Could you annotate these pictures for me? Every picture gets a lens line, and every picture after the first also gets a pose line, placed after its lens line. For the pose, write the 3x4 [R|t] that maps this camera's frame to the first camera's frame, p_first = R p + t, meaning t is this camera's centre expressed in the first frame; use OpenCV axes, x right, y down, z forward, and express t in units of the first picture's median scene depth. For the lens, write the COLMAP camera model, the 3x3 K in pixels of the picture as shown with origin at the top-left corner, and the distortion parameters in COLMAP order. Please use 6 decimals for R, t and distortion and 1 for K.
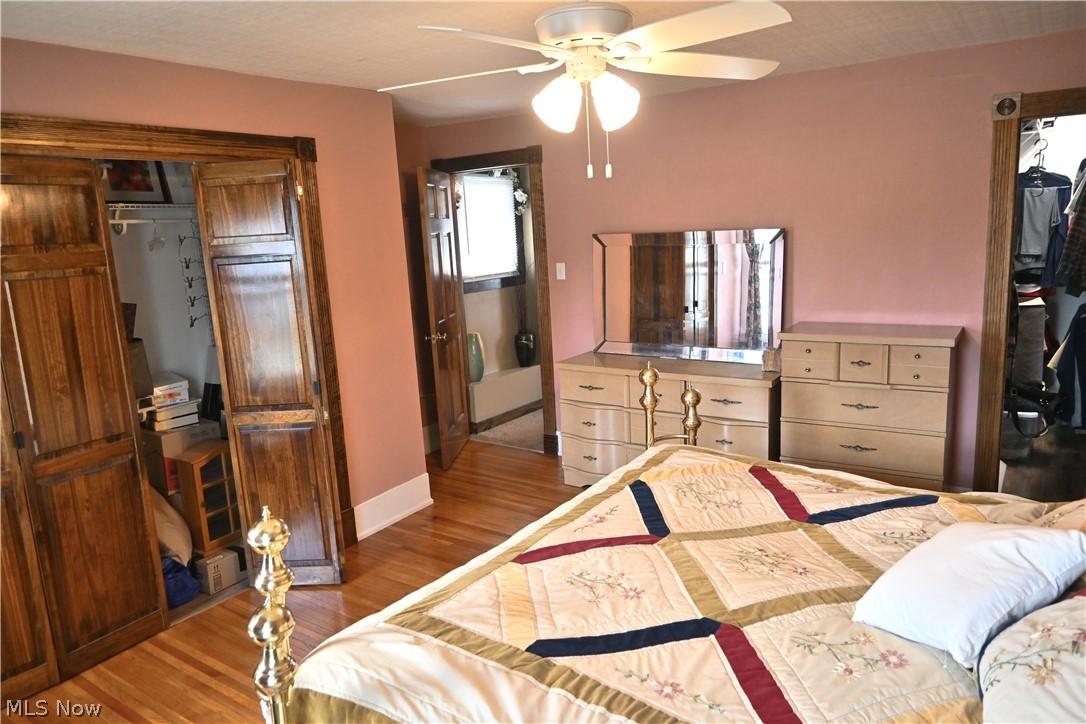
lens RADIAL K [[739.3, 0, 541.9], [0, 739.3, 361.4], [0, 0, 1]] dist [-0.000732, -0.003639]
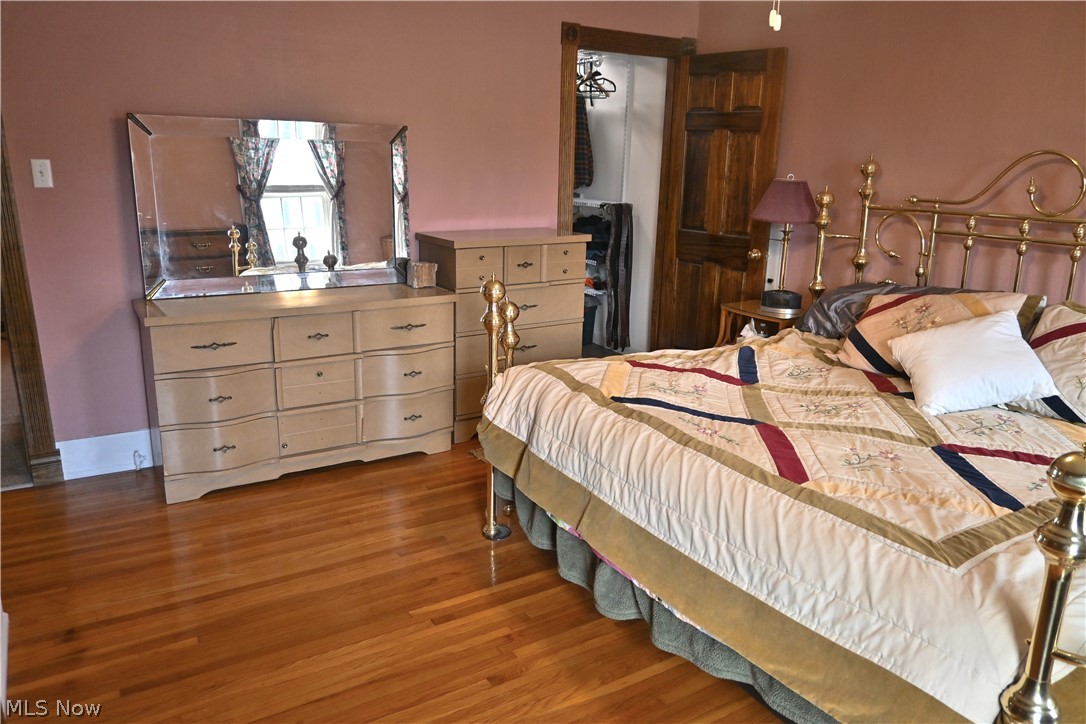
lens RADIAL K [[781.8, 0, 540.1], [0, 781.8, 359.8], [0, 0, 1]] dist [-0.004541, -0.001525]
pose [[0.397469, -0.178935, 0.900000, -0.585138], [0.125025, 0.982217, 0.140067, -0.018084], [-0.909059, 0.056850, 0.412772, 0.560840]]
